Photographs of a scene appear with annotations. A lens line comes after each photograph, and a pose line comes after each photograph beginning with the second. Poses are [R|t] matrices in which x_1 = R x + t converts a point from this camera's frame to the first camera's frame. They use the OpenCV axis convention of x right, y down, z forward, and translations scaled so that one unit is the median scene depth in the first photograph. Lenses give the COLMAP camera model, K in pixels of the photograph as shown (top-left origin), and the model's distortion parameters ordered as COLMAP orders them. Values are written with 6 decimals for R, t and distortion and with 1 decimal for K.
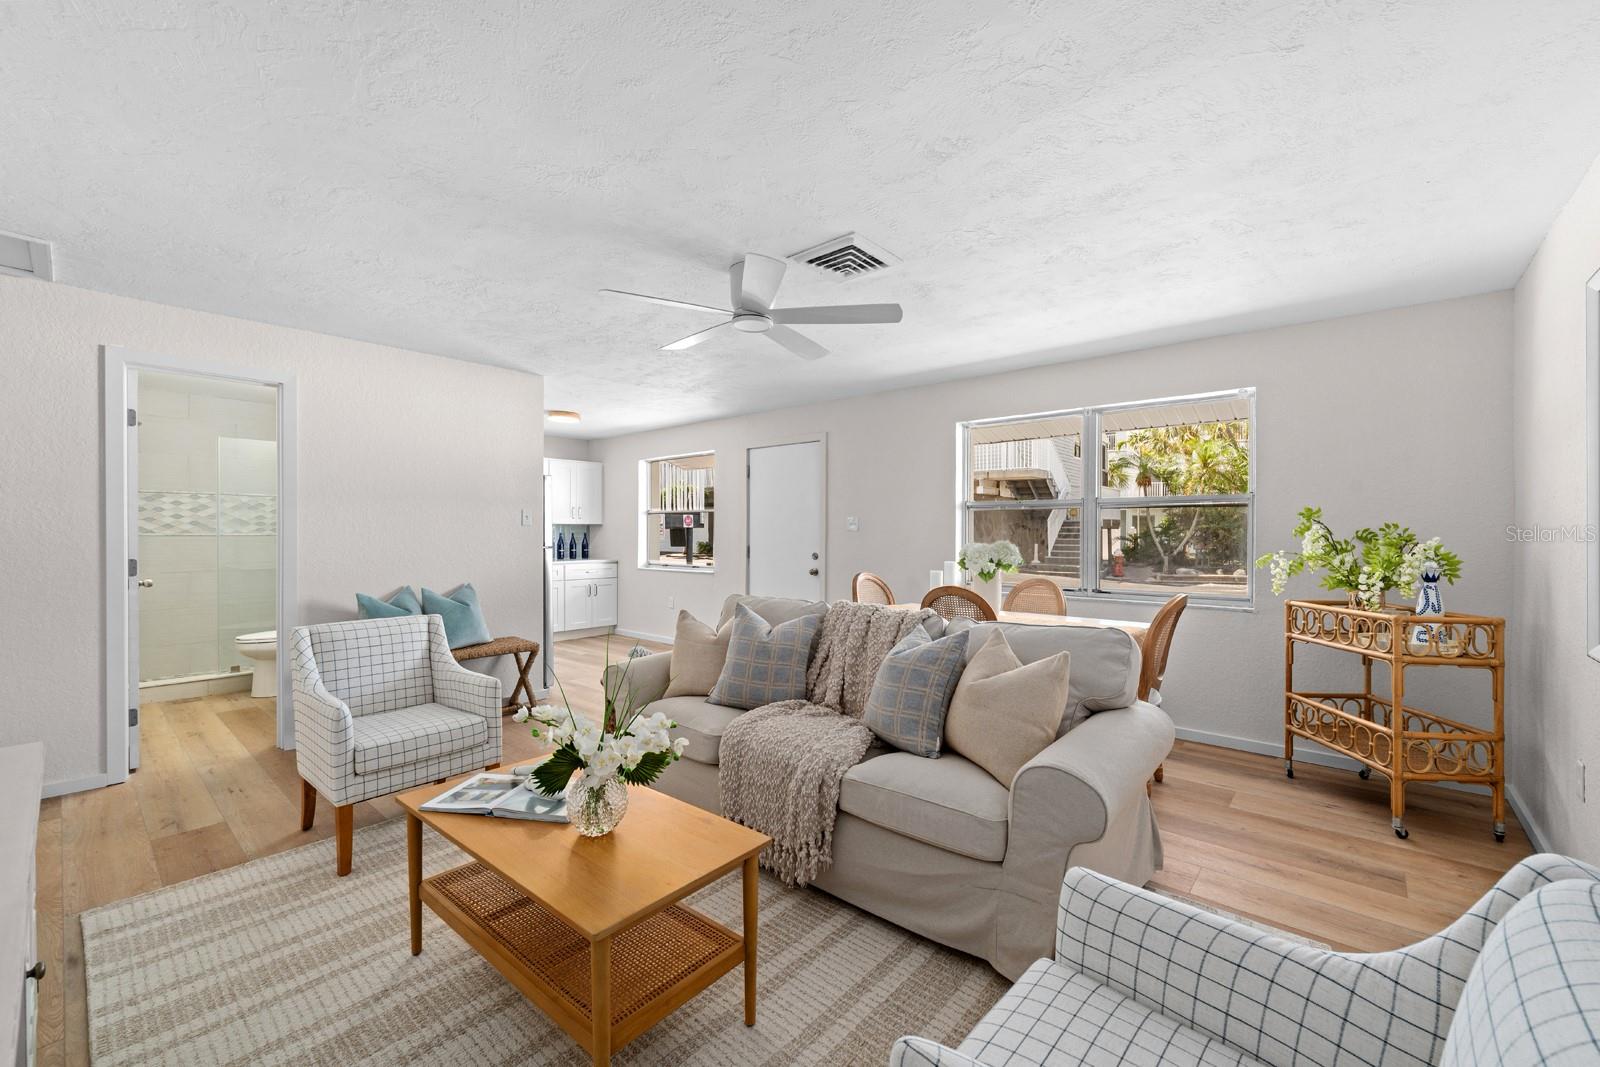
lens RADIAL K [[646.3, 0, 799.1], [0, 646.3, 526.9], [0, 0, 1]] dist [-0.000168, -0.000259]
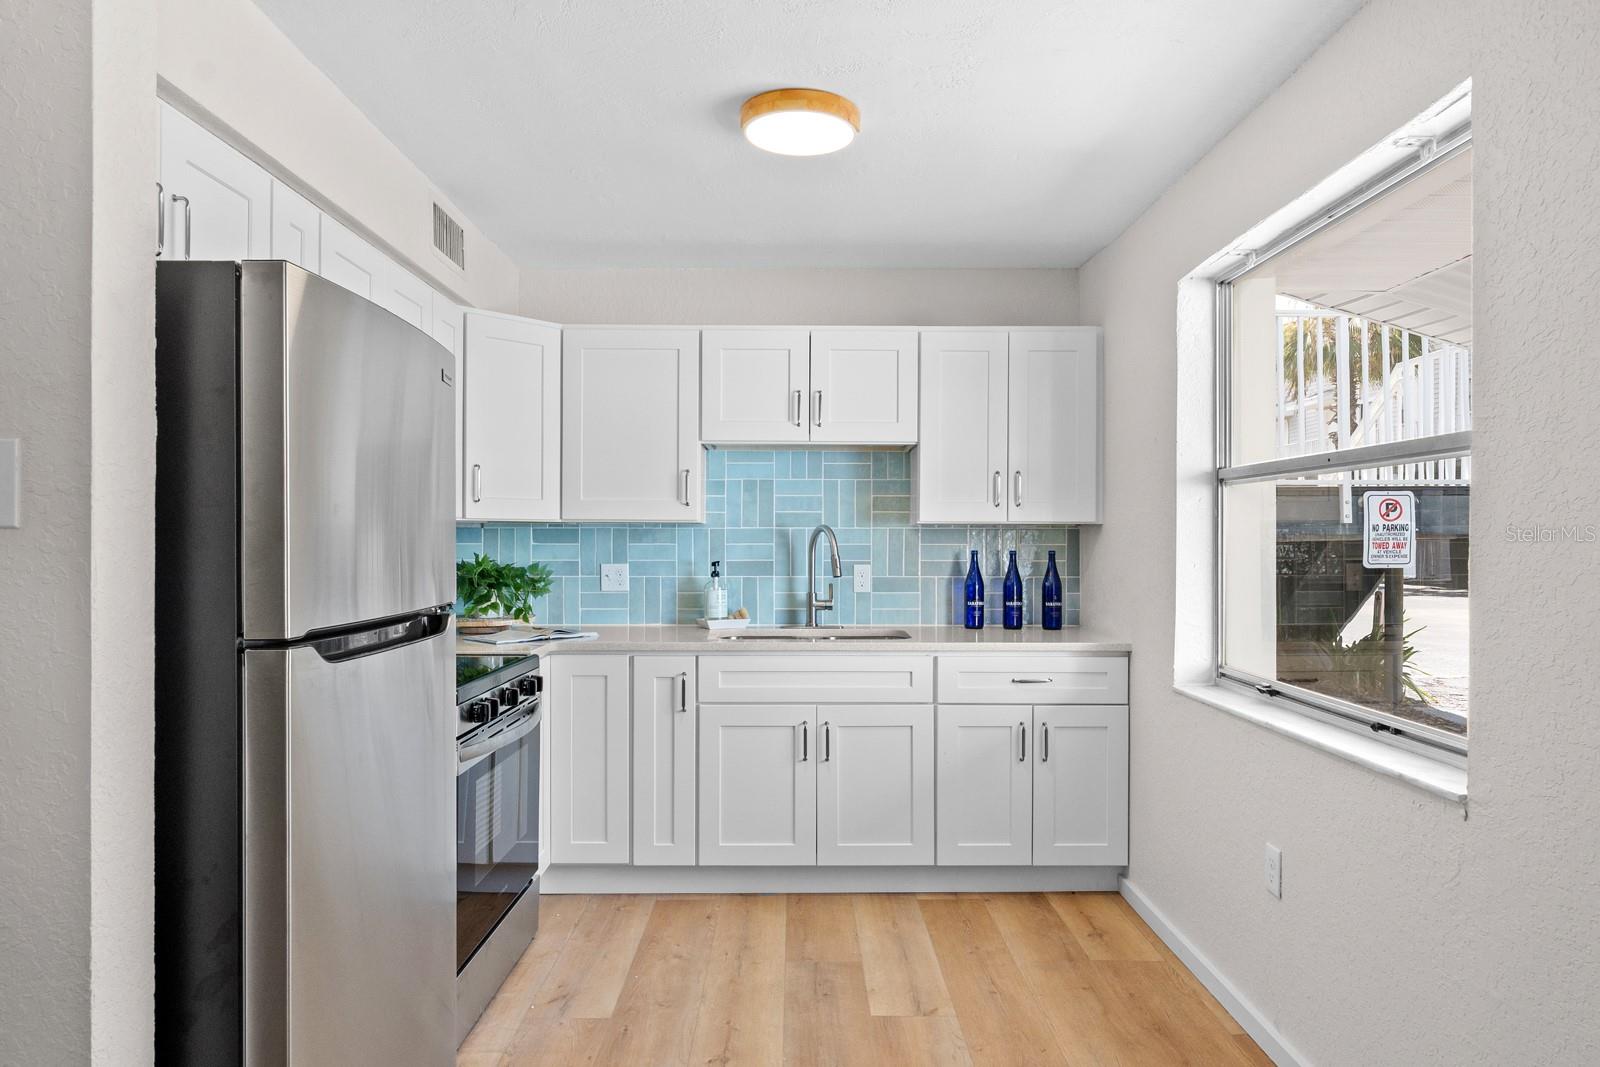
lens RADIAL K [[988.7, 0, 800.0], [0, 988.7, 533.5], [0, 0, 1]] dist [0.001275, 0.000212]
pose [[0.663079, -0.000800, -0.748549, -0.044824], [-0.003172, 0.999987, -0.003879, 0.002706], [0.748543, 0.004947, 0.663068, 0.589847]]
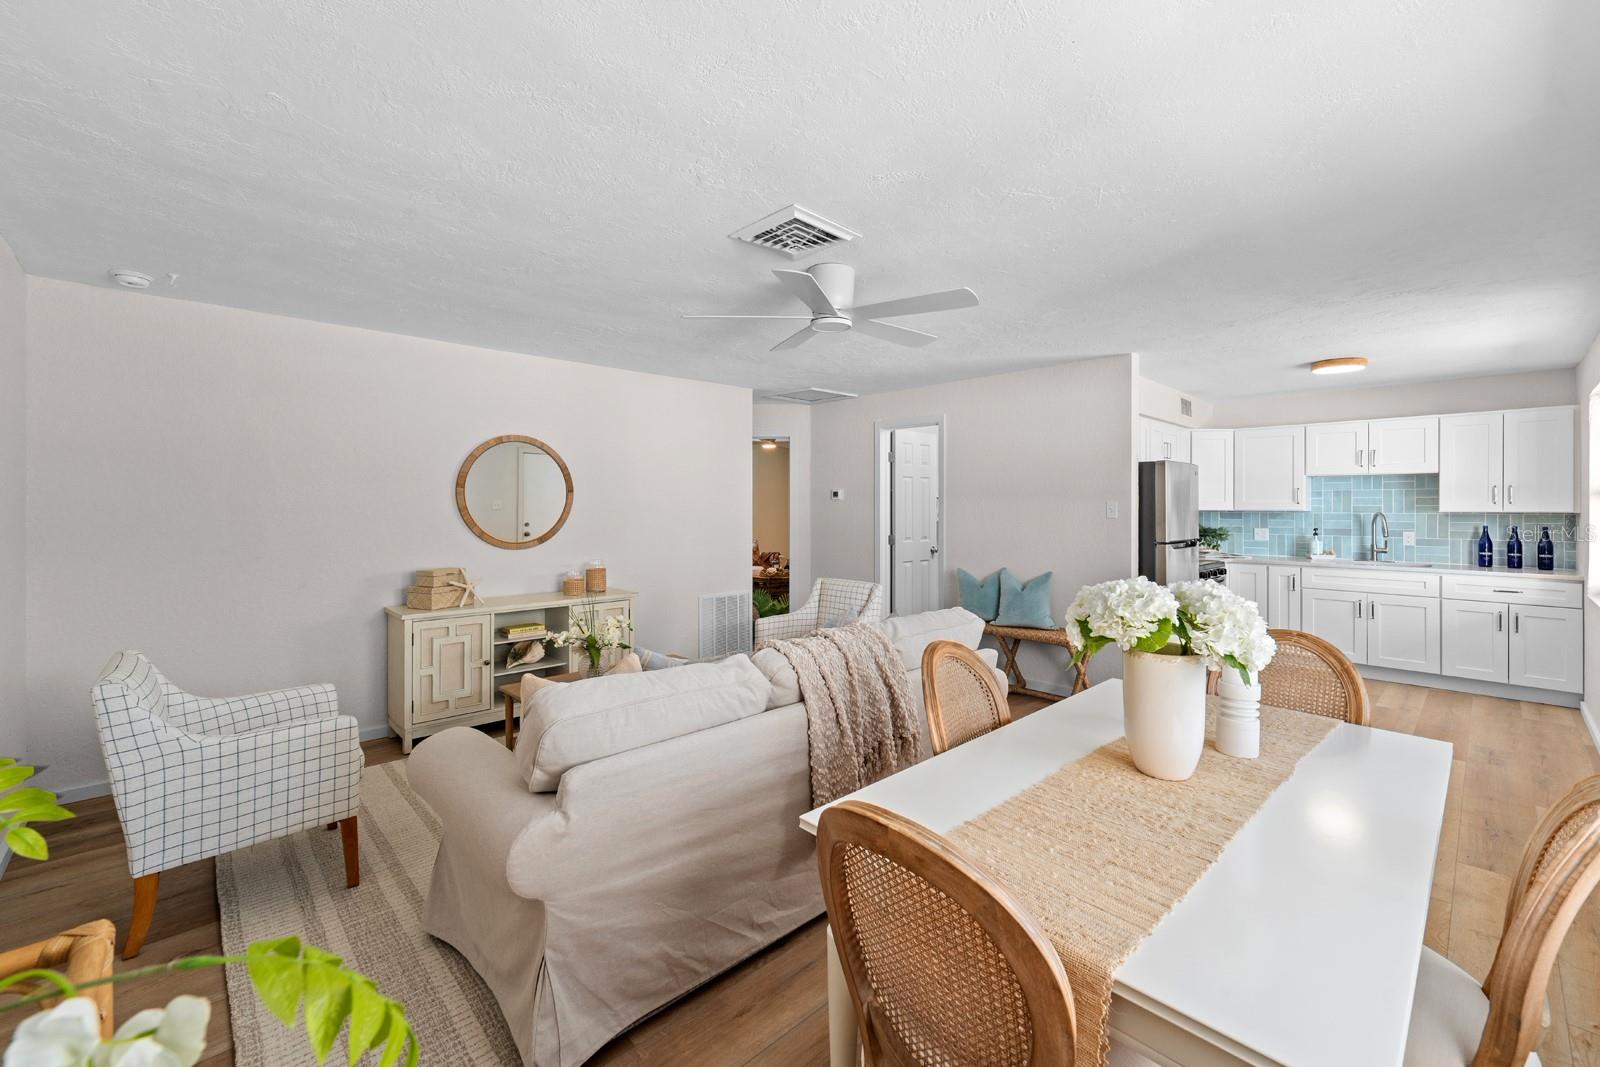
lens RADIAL K [[652.6, 0, 801.4], [0, 652.6, 503.0], [0, 0, 1]] dist [-0.000282, -0.000036]
pose [[-0.093616, -0.005243, -0.995595, 0.339377], [-0.004149, 0.999980, -0.004876, -0.007564], [0.995600, 0.003675, -0.093636, 0.381942]]
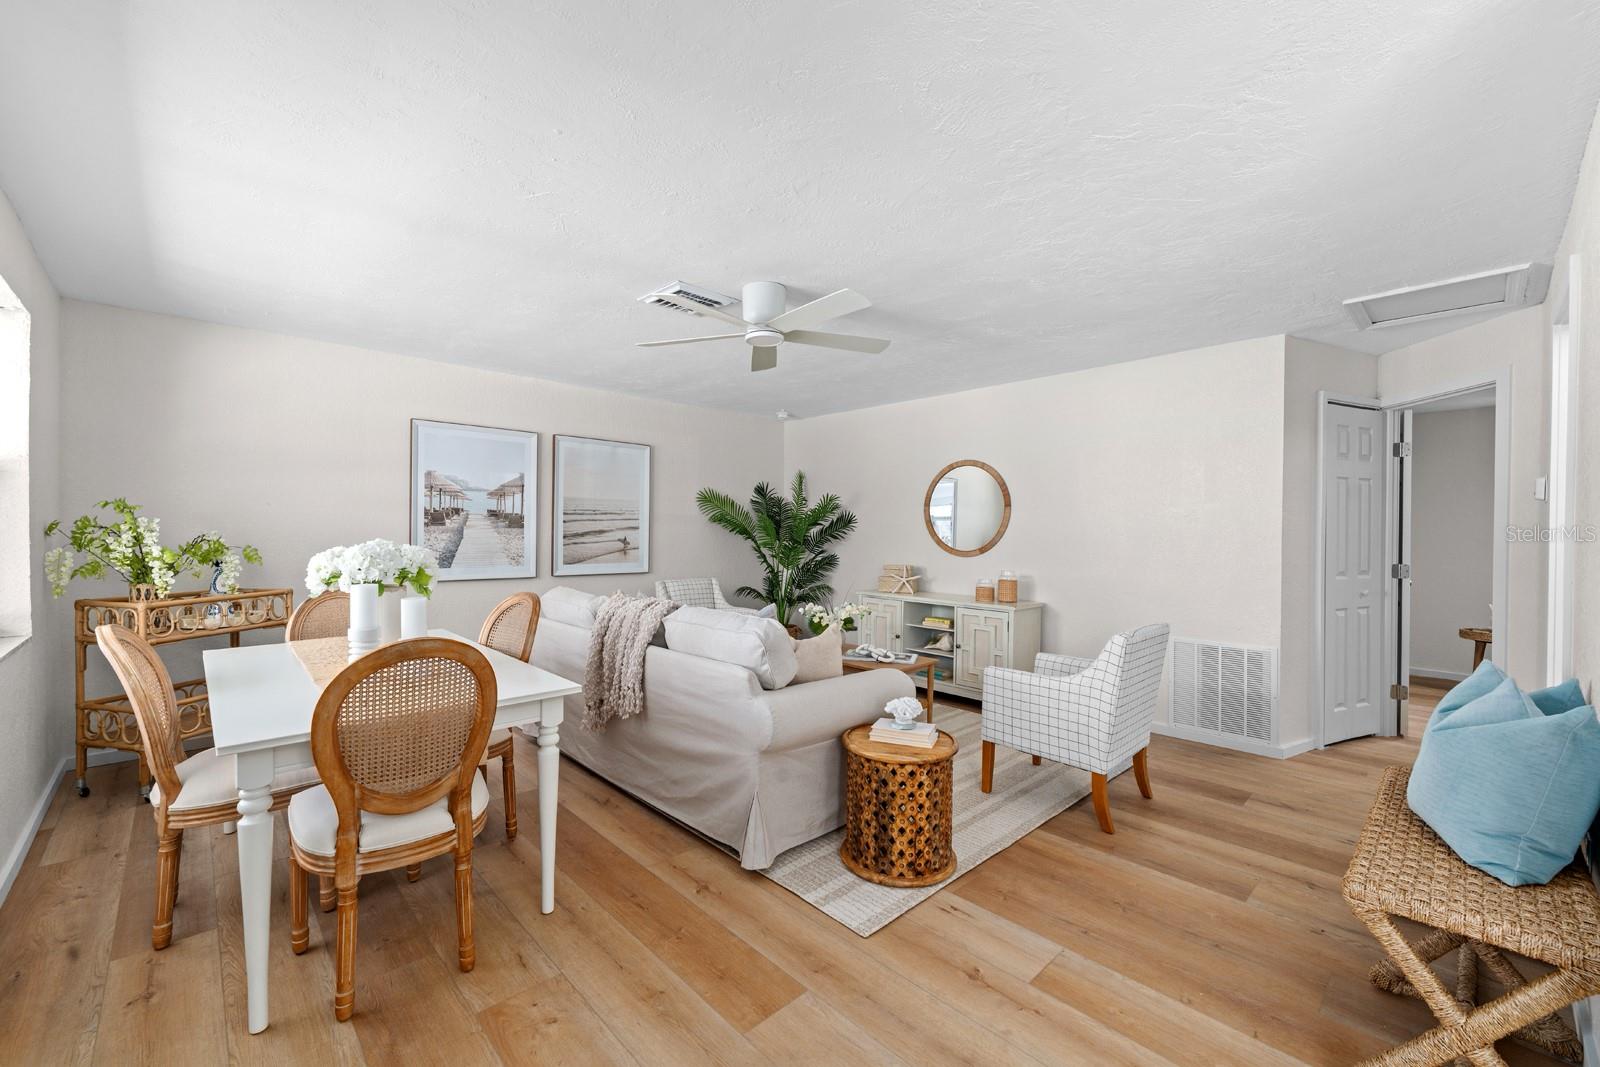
lens RADIAL K [[652.4, 0, 803.8], [0, 652.4, 538.5], [0, 0, 1]] dist [0.000327, 0.000007]
pose [[-0.995580, -0.010347, 0.093345, -0.092413], [-0.009540, 0.999913, 0.009083, 0.007724], [-0.093431, 0.008152, -0.995592, 0.758382]]
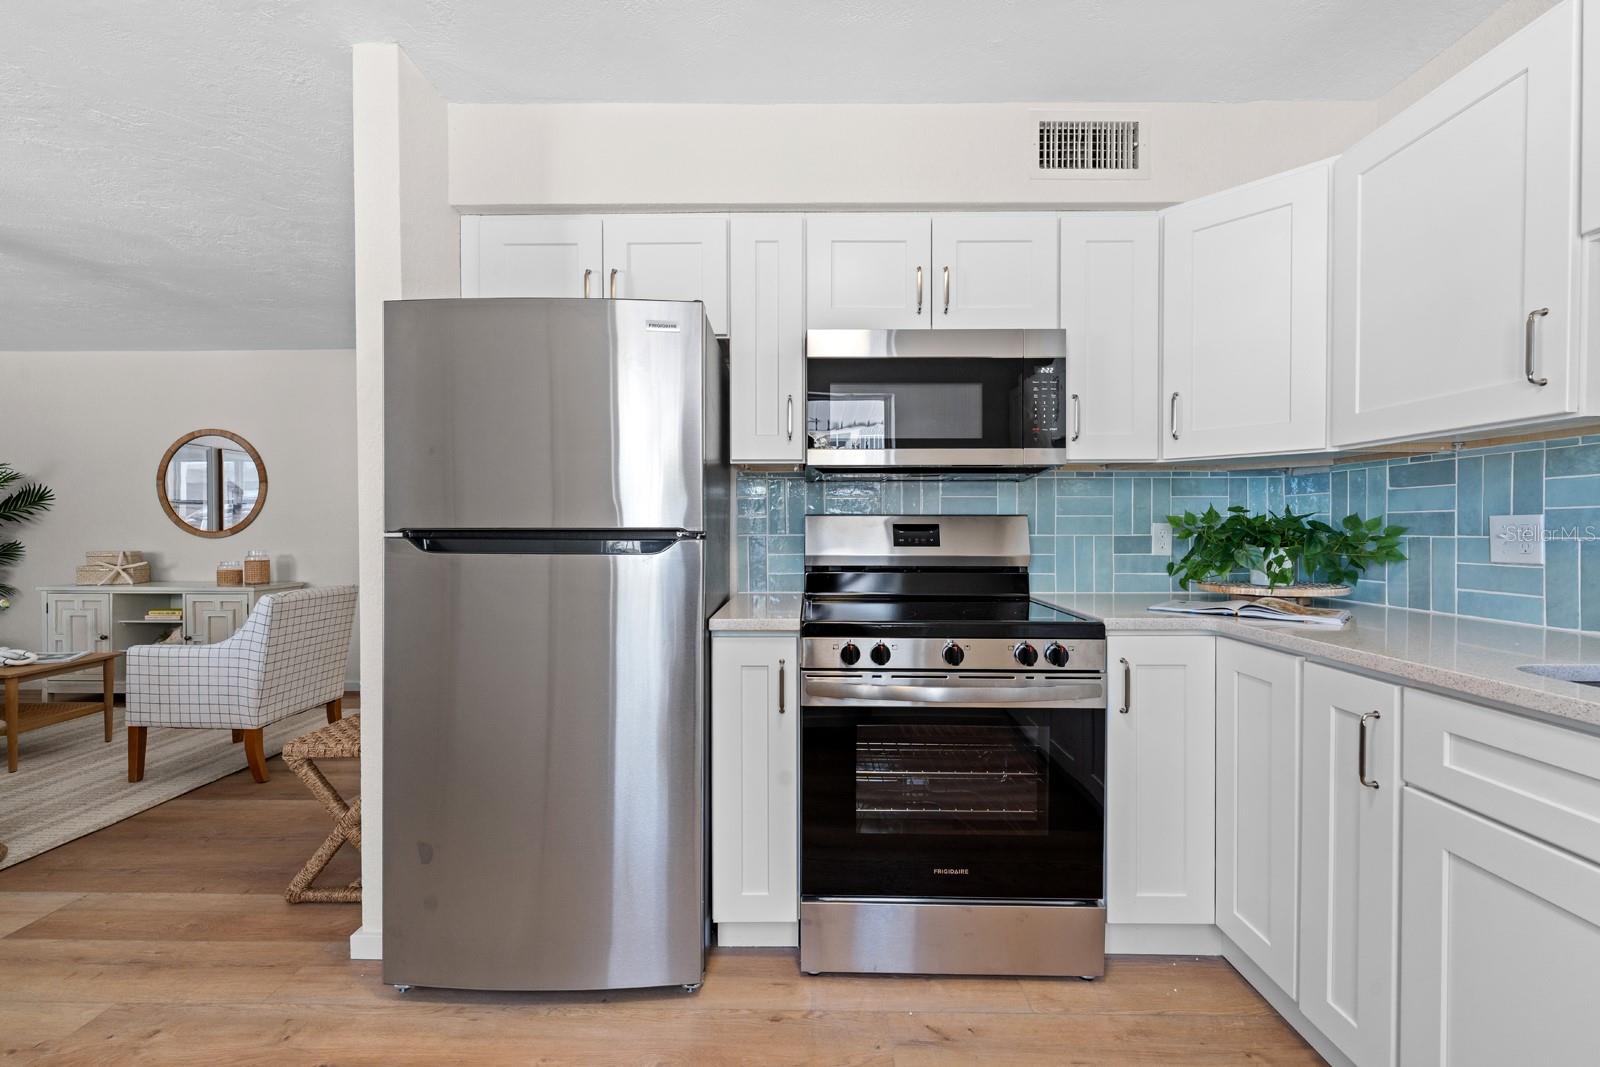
lens RADIAL K [[652.4, 0, 803.8], [0, 652.4, 538.5], [0, 0, 1]] dist [0.000327, 0.000007]
pose [[-0.760350, 0.009279, -0.649447, -0.213701], [-0.000857, 0.999883, 0.015290, 0.021242], [0.649513, 0.012182, -0.760253, 0.874217]]
